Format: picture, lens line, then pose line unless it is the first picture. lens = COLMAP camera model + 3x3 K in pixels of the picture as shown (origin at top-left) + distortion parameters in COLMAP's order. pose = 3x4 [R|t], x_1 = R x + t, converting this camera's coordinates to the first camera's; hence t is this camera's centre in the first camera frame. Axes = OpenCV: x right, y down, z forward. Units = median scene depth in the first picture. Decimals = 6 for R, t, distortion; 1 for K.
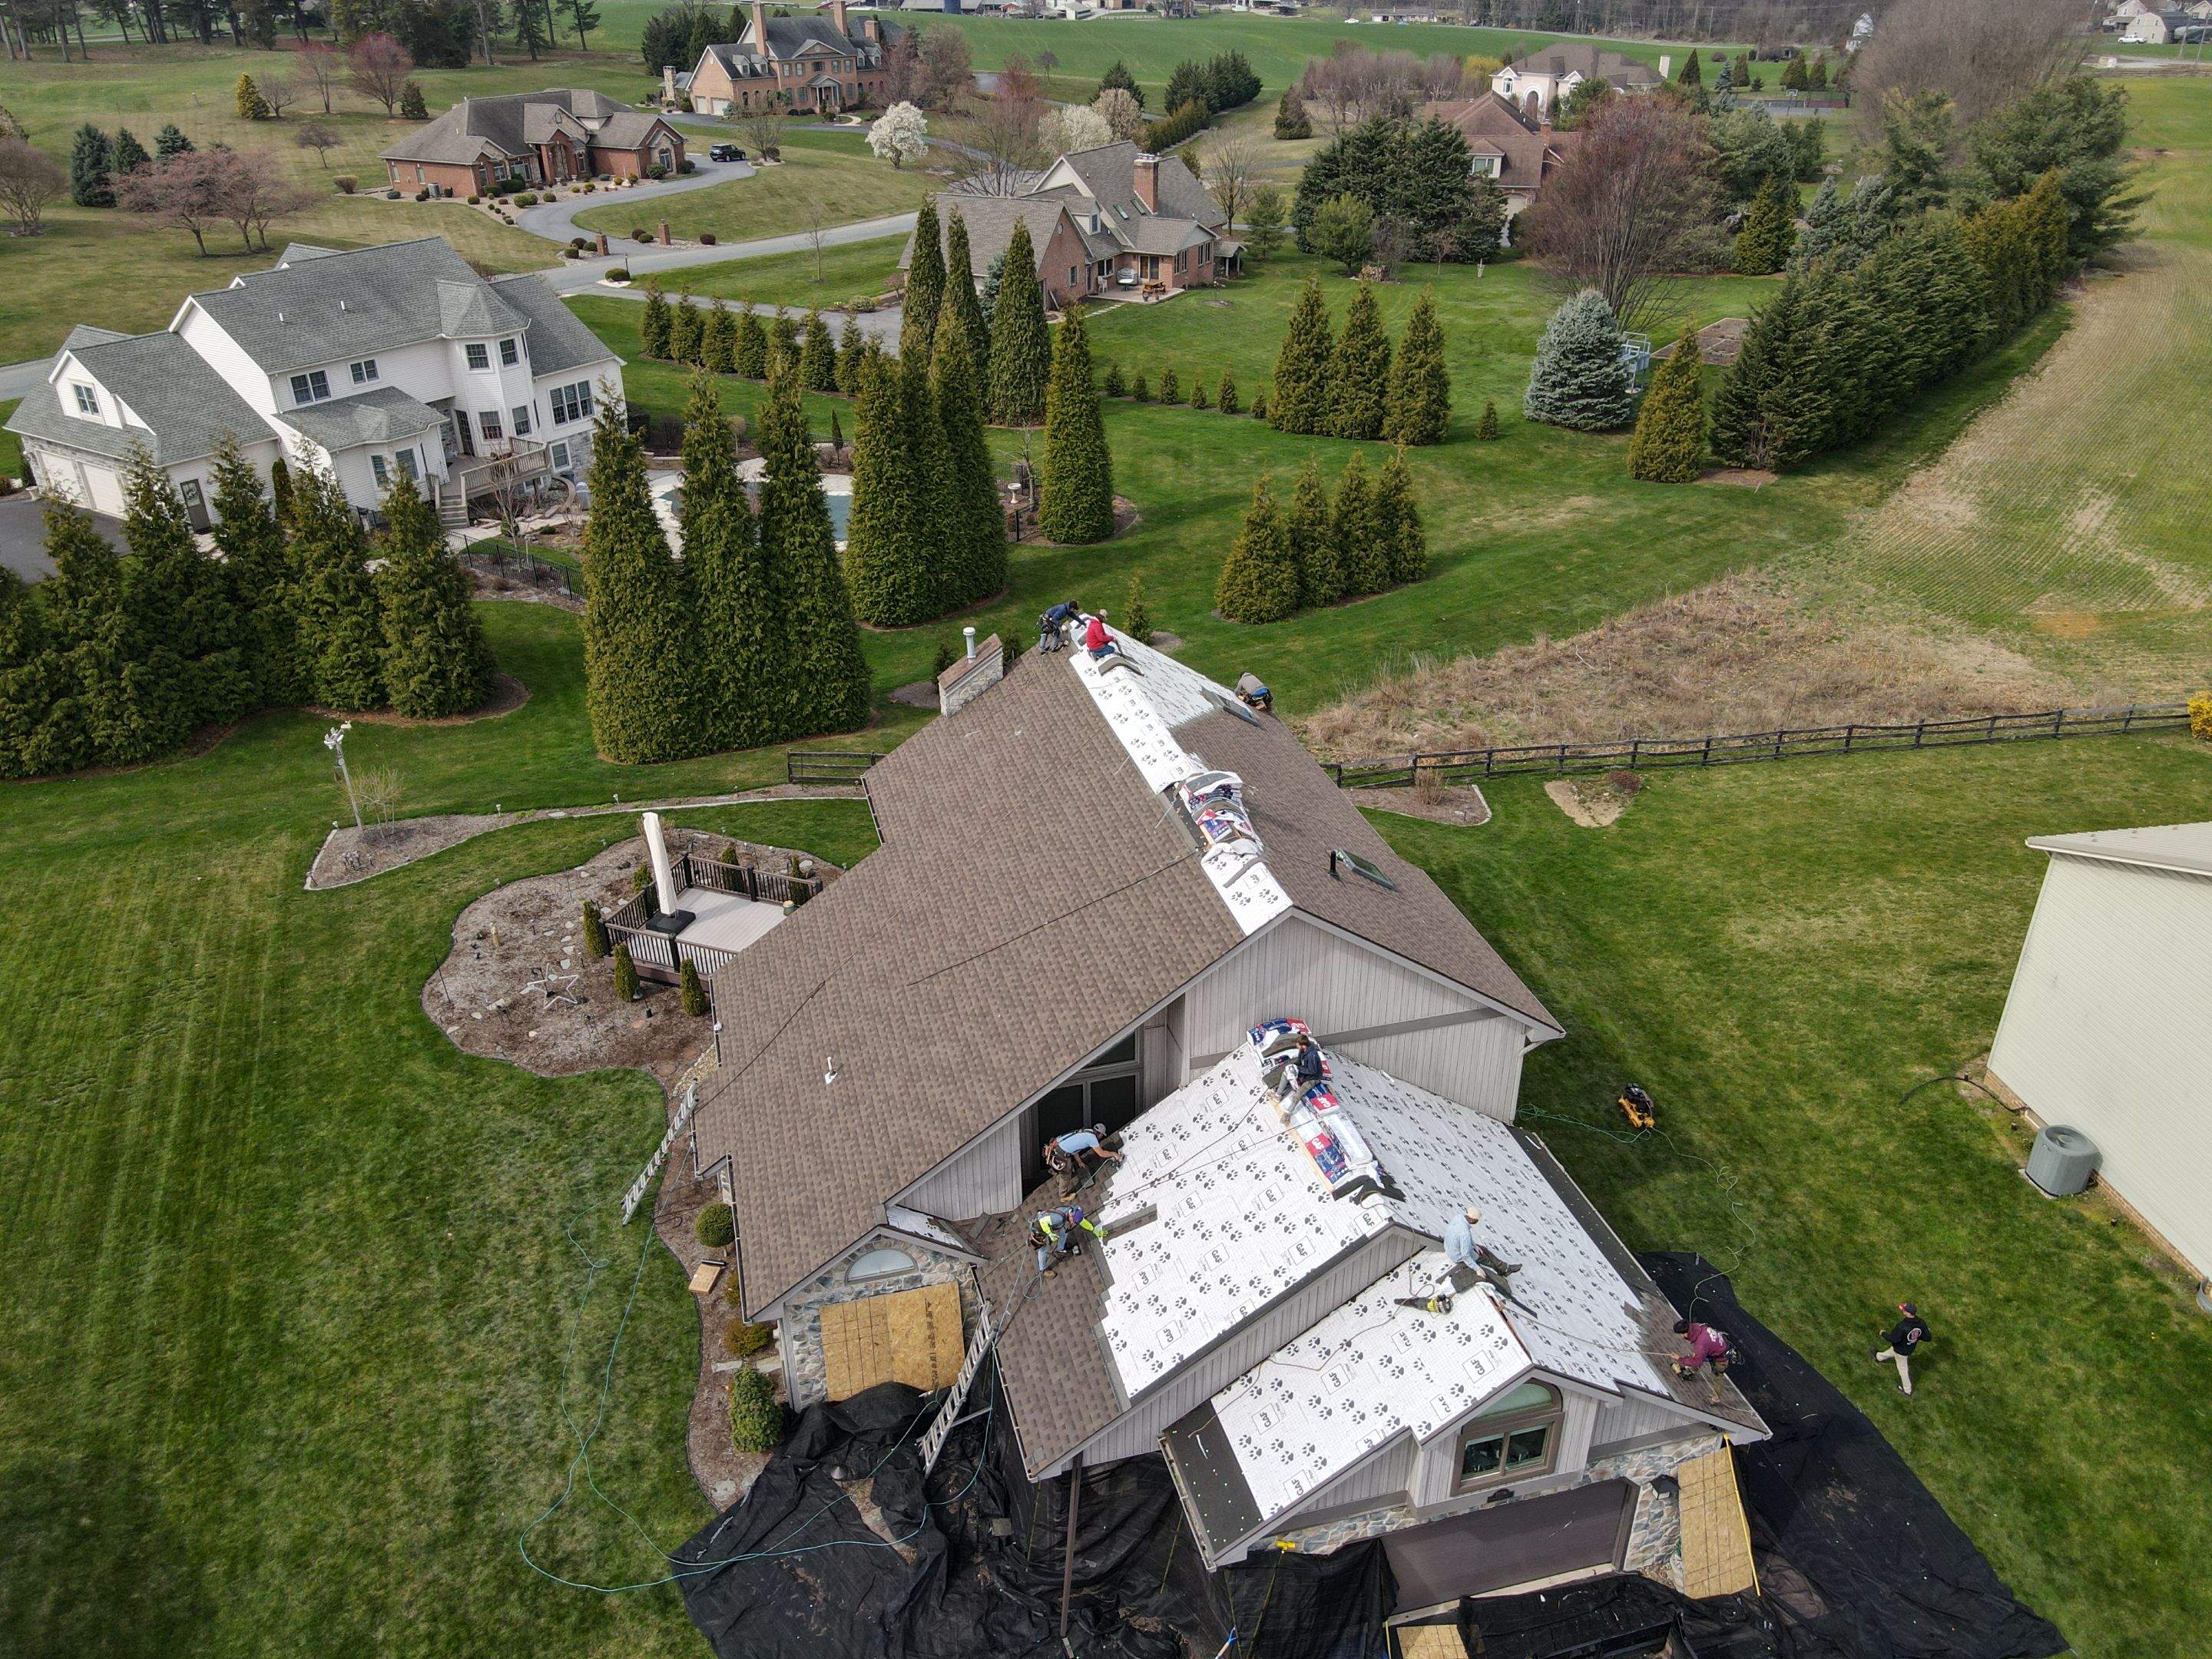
lens RADIAL K [[1625.5, 0, 1091.6], [0, 1625.5, 827.5], [0, 0, 1]] dist [0.002619, 0.021569]
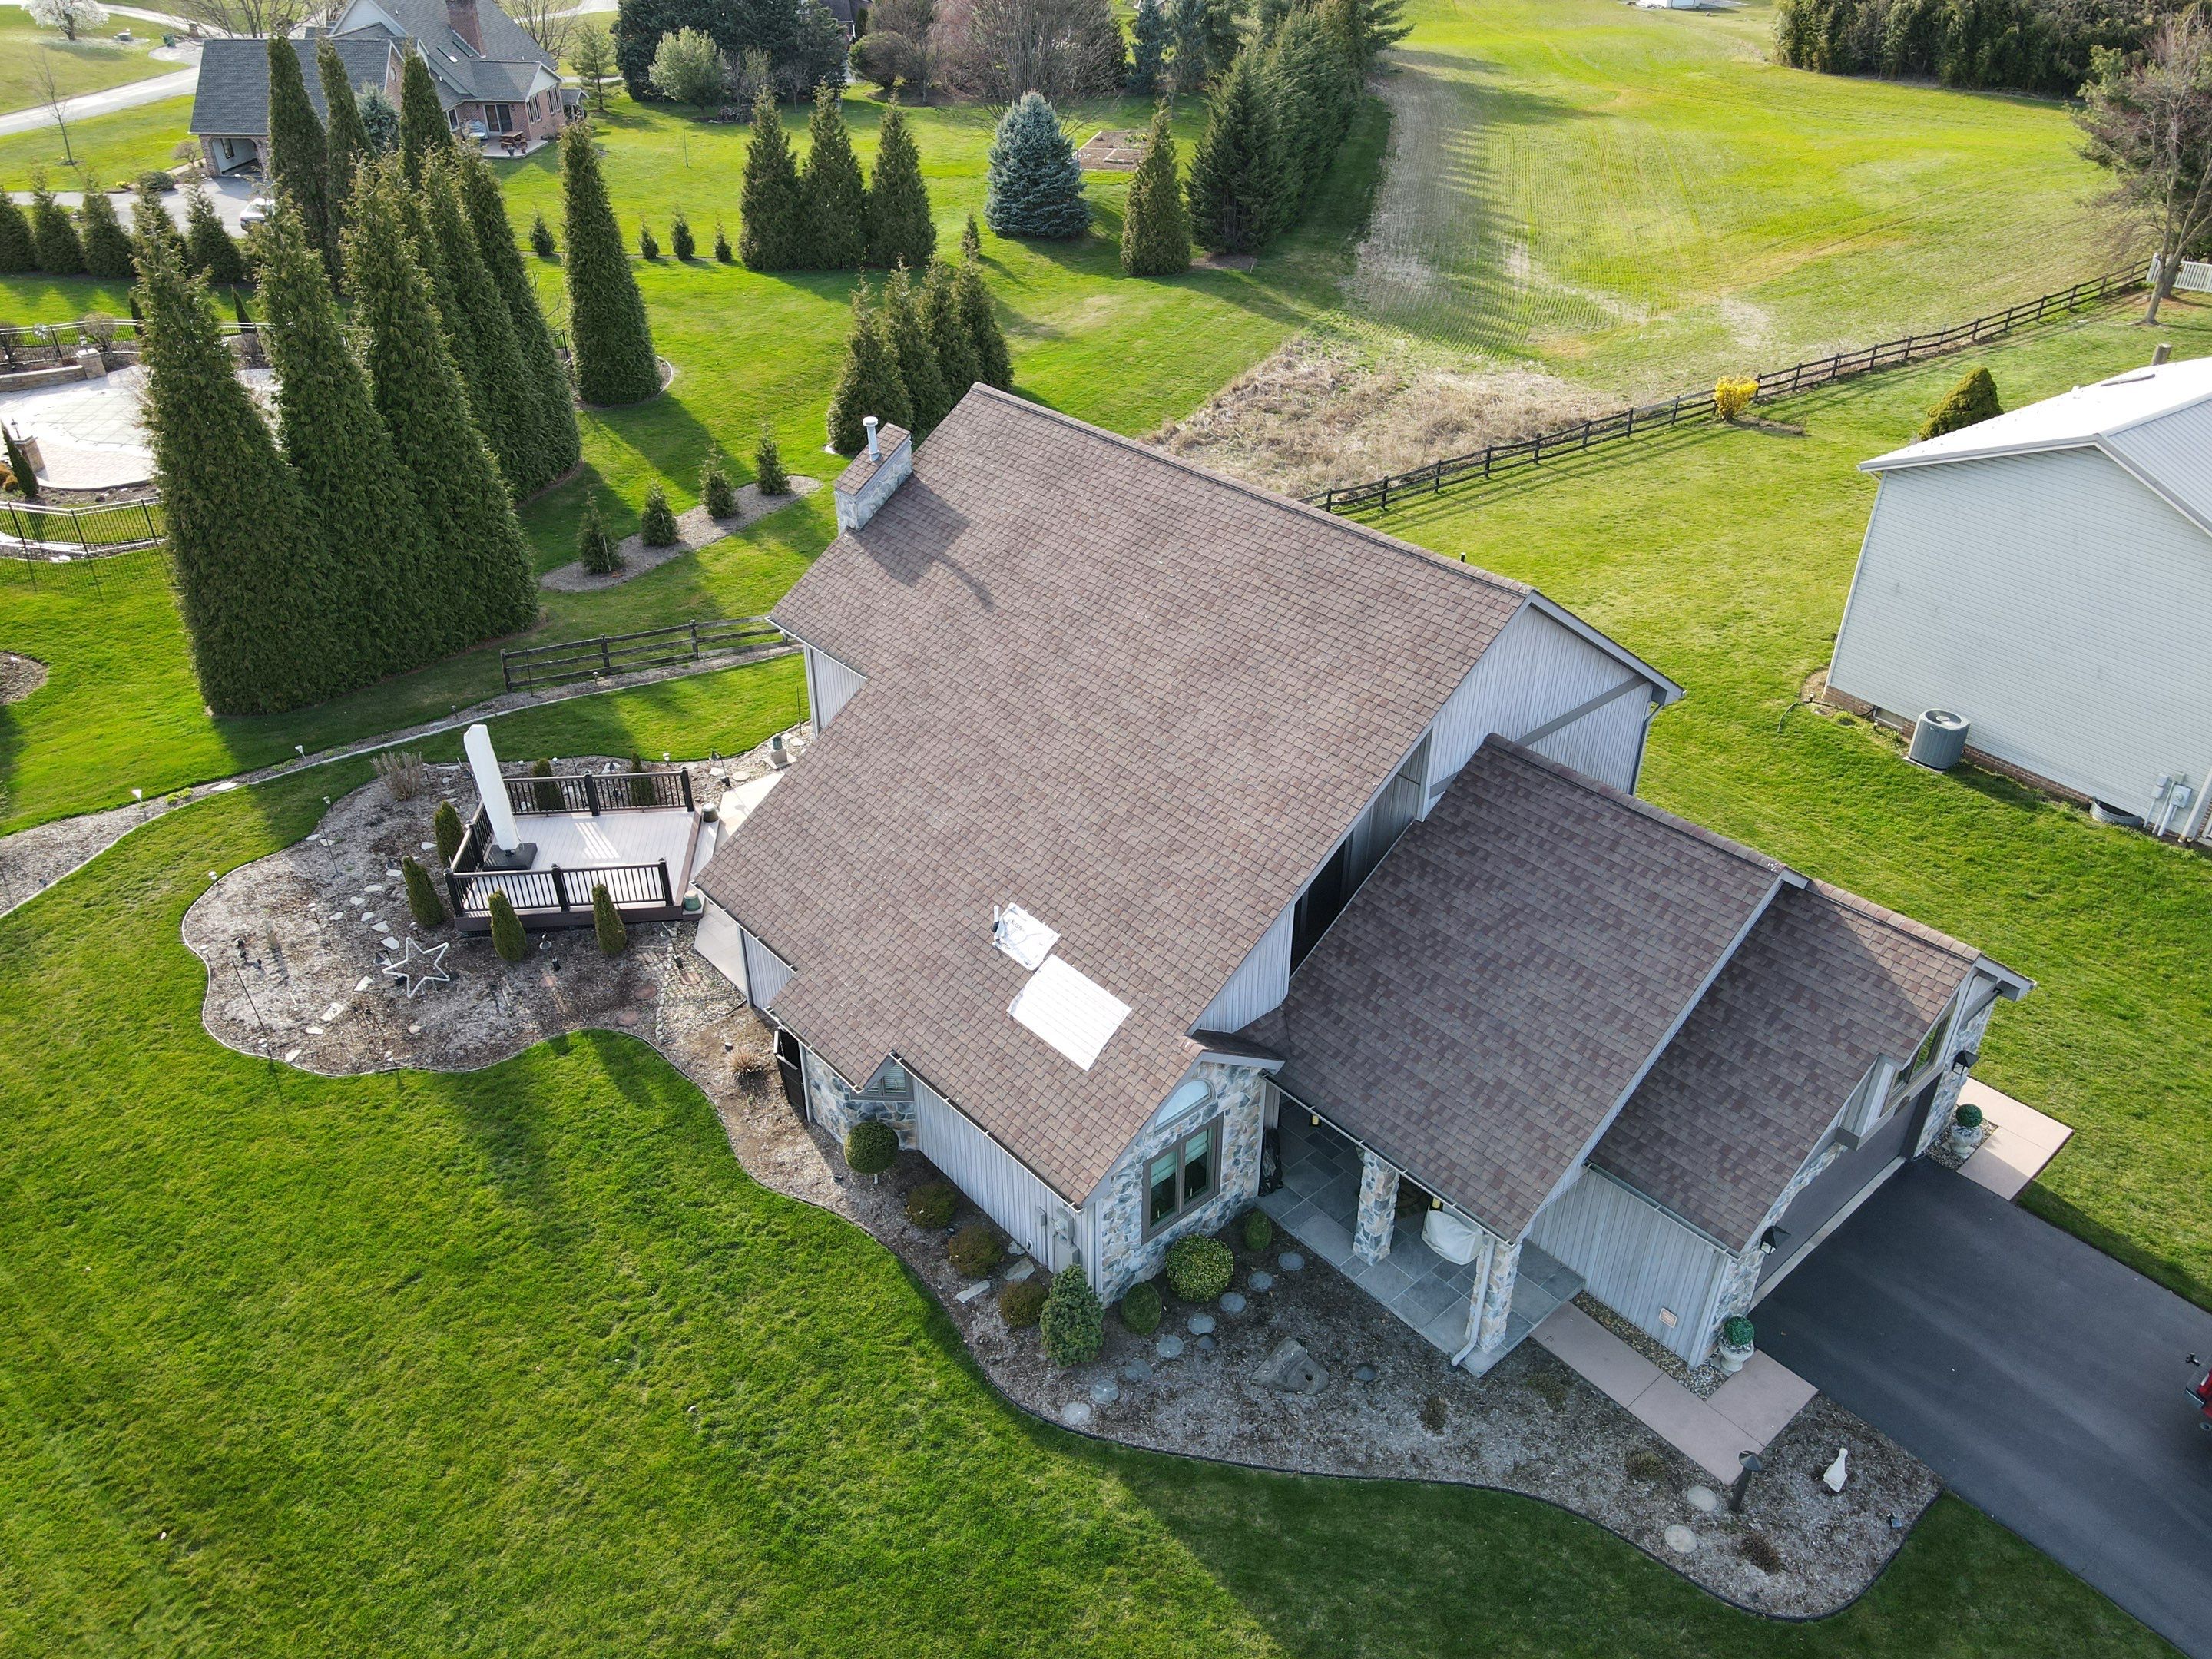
lens RADIAL K [[1623.5, 0, 1095.6], [0, 1623.5, 835.2], [0, 0, 1]] dist [0.005027, 0.019014]
pose [[0.895161, -0.233821, 0.379492, -0.246344], [0.208313, 0.972126, 0.107591, 0.016171], [-0.394071, -0.017259, 0.918918, 0.124516]]
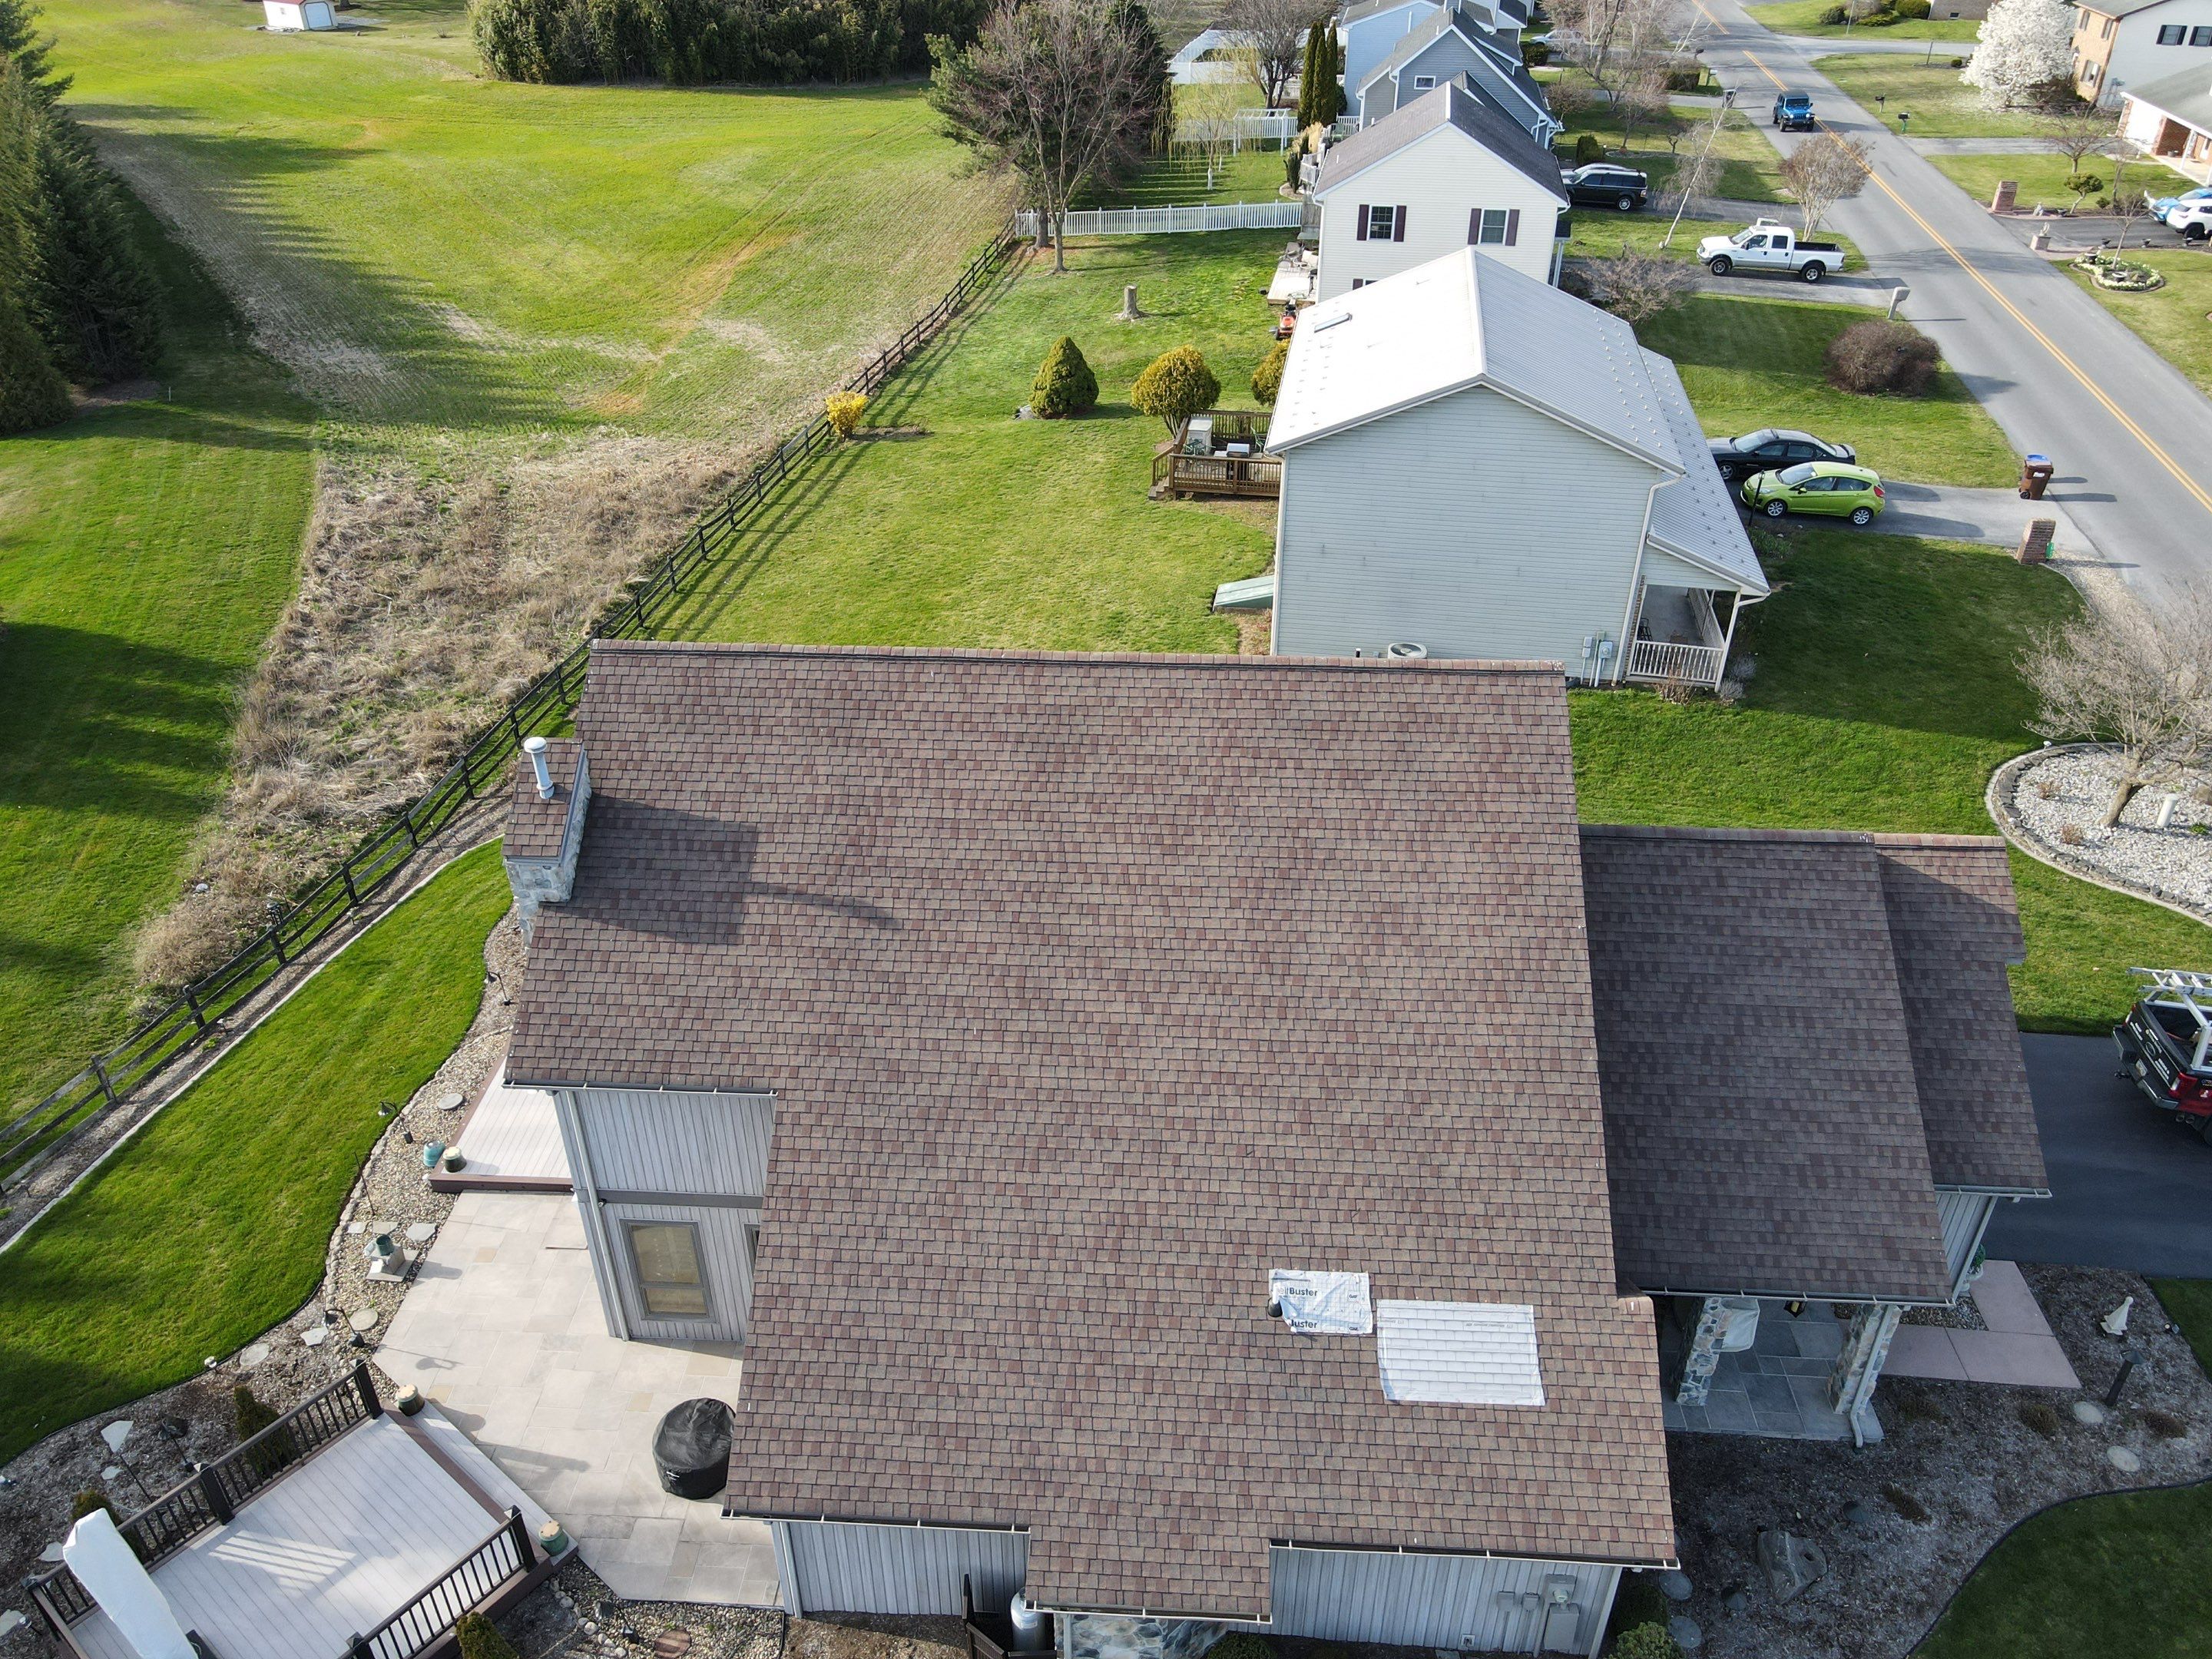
lens RADIAL K [[1623.5, 0, 1097.0], [0, 1623.5, 836.8], [0, 0, 1]] dist [0.005027, 0.019014]
pose [[0.309266, -0.504893, 0.805877, -0.348483], [0.456456, 0.822234, 0.339970, -0.141987], [-0.834268, 0.262706, 0.484750, 0.414585]]
